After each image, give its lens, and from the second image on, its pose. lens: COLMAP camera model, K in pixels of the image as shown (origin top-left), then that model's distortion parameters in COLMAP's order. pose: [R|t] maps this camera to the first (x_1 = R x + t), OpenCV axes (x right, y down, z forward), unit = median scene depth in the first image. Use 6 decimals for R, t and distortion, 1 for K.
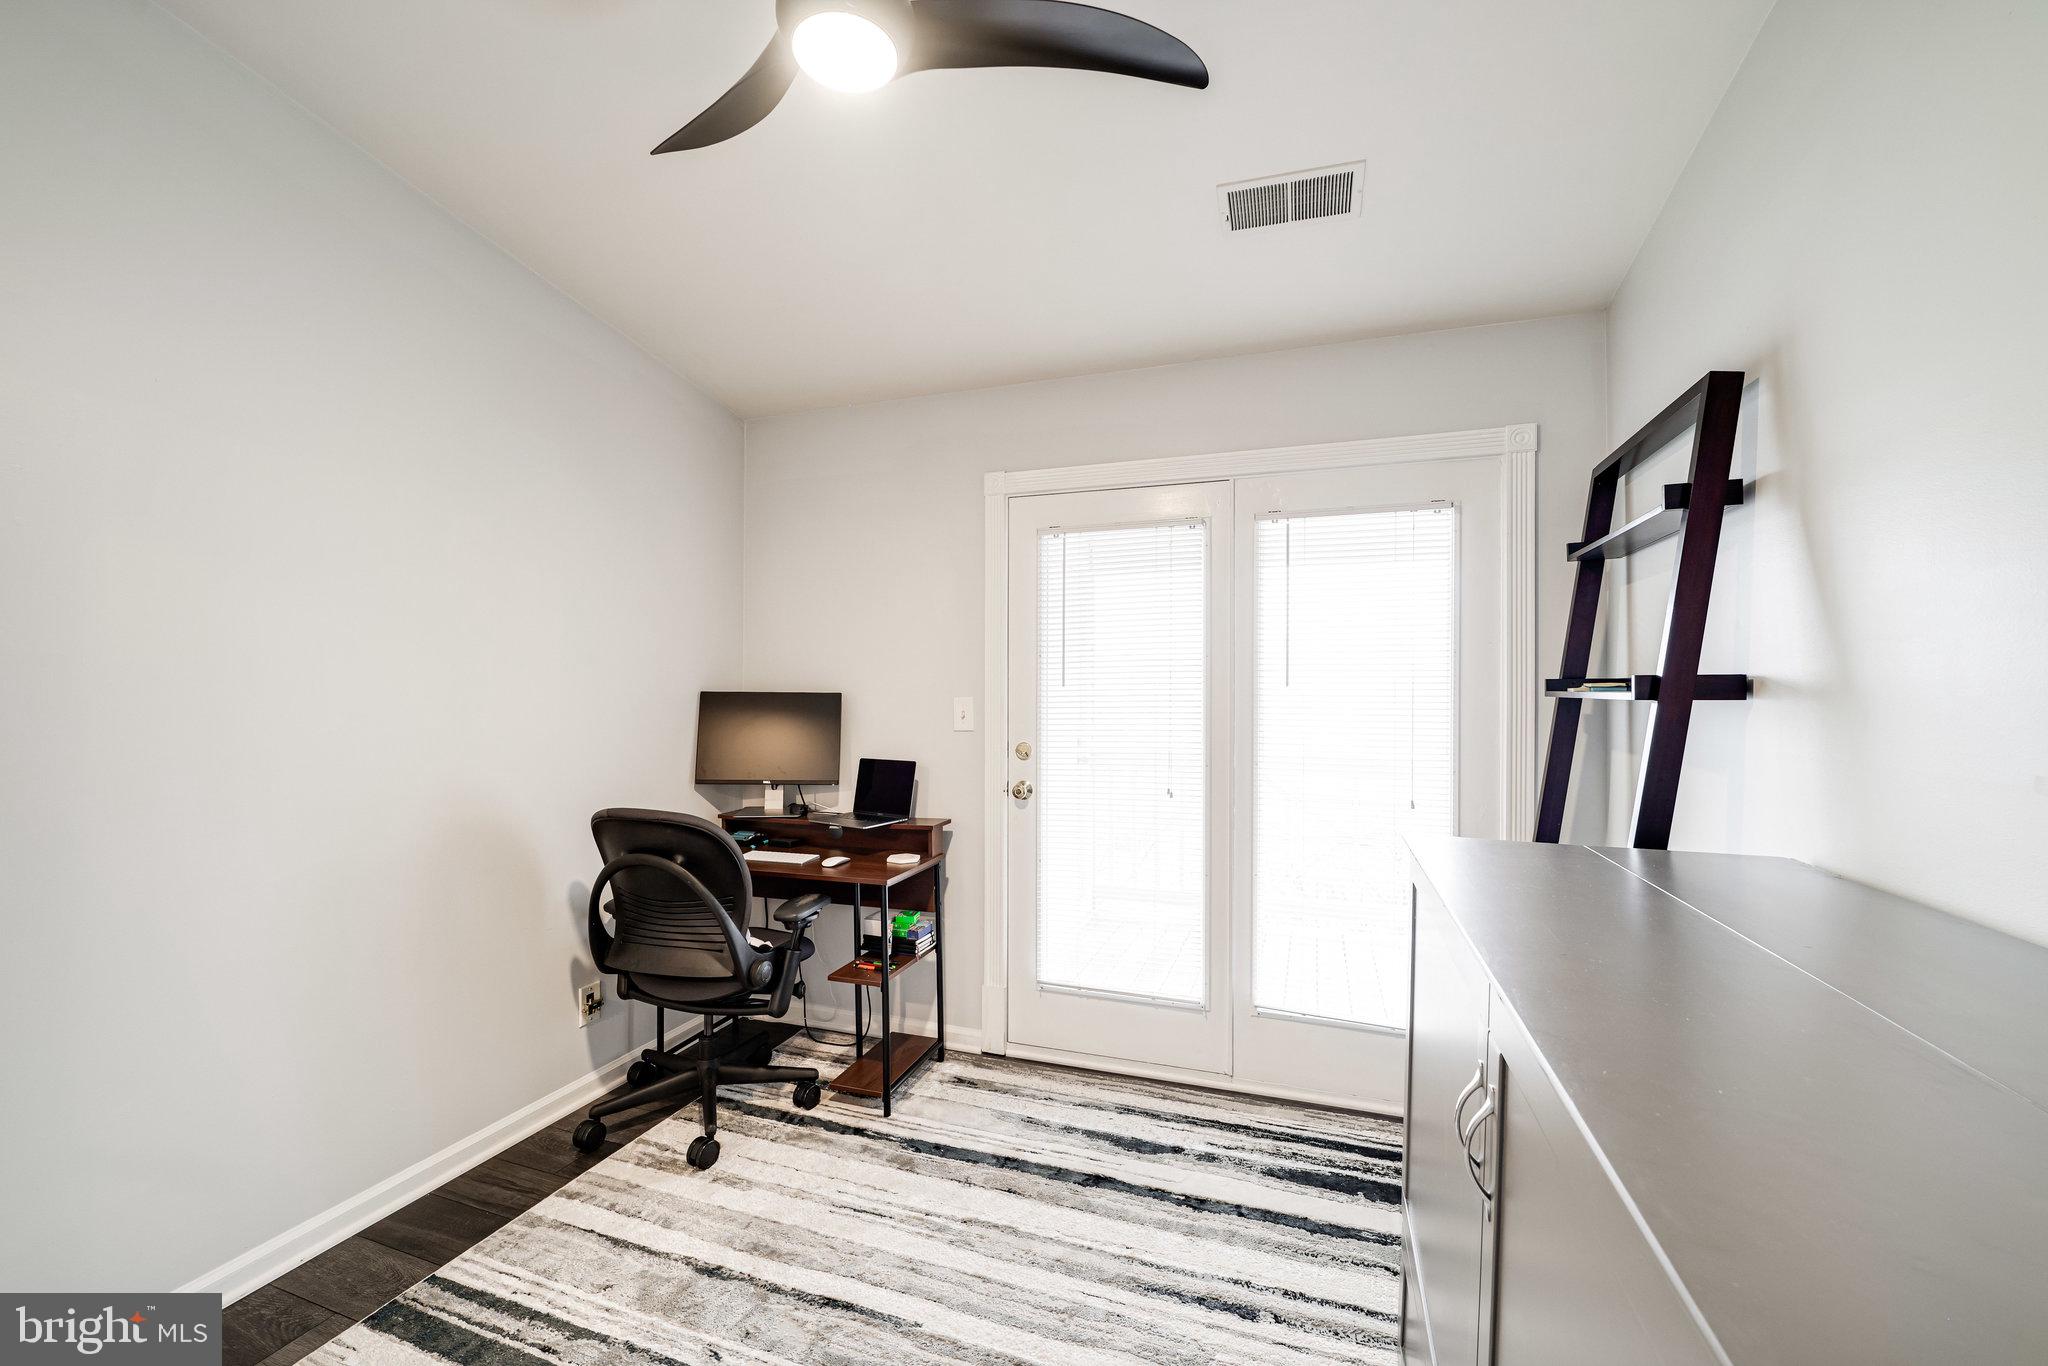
lens RADIAL K [[826.7, 0, 1022.7], [0, 826.7, 688.9], [0, 0, 1]] dist [-0.010858, -0.000914]
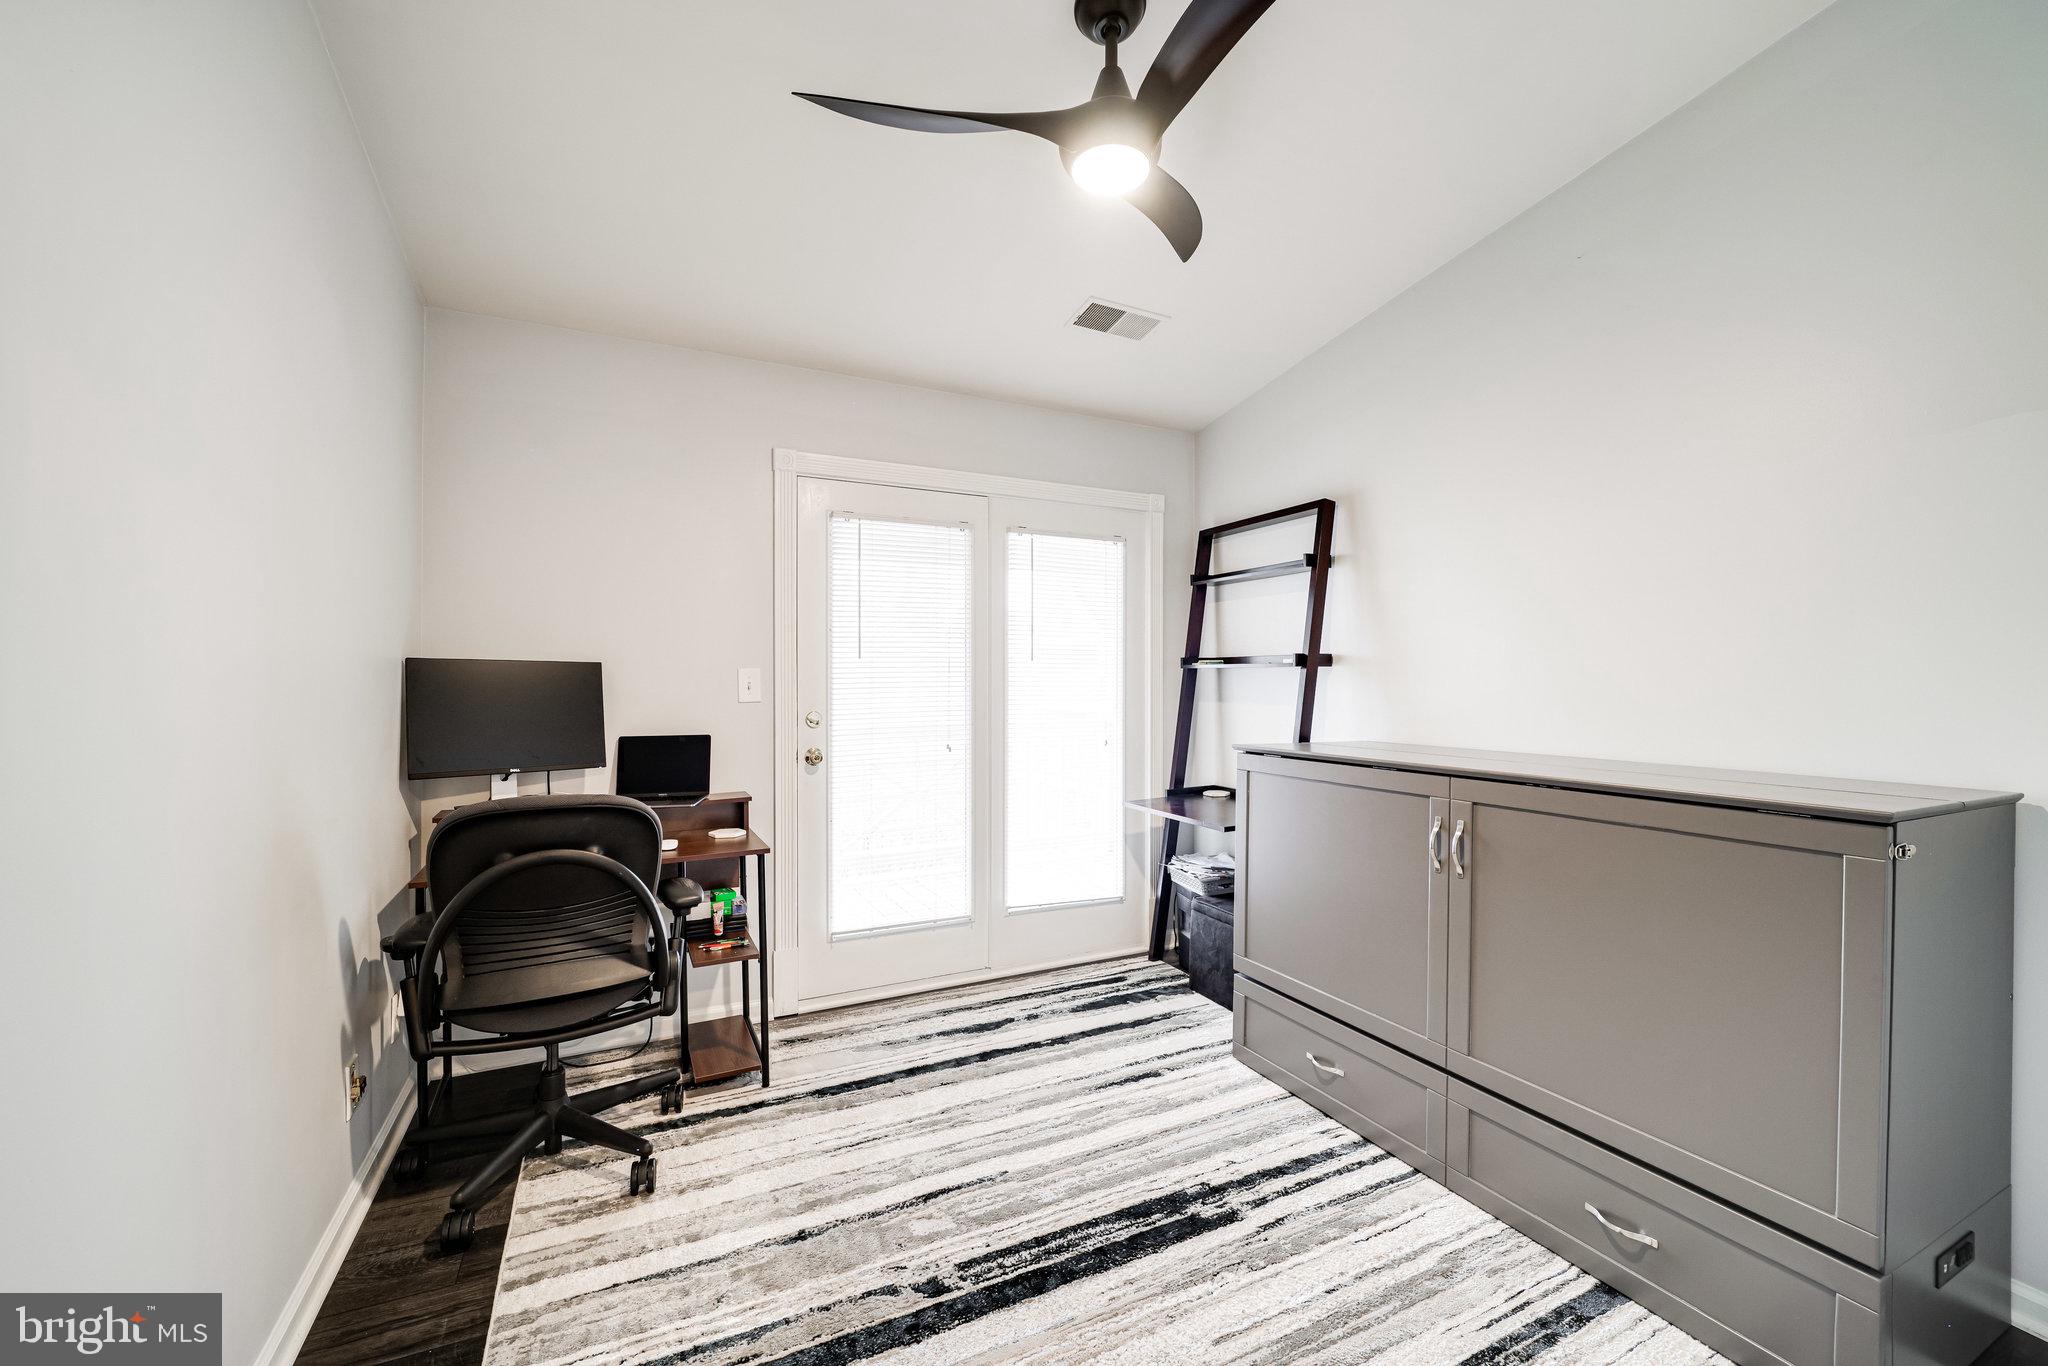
lens RADIAL K [[826.7, 0, 1021.2], [0, 826.7, 686.2], [0, 0, 1]] dist [-0.010858, -0.000914]
pose [[0.696445, -0.005669, 0.717588, -0.689527], [0.000152, 0.999970, 0.007753, 0.029577], [-0.717610, -0.005290, 0.696425, 0.093167]]
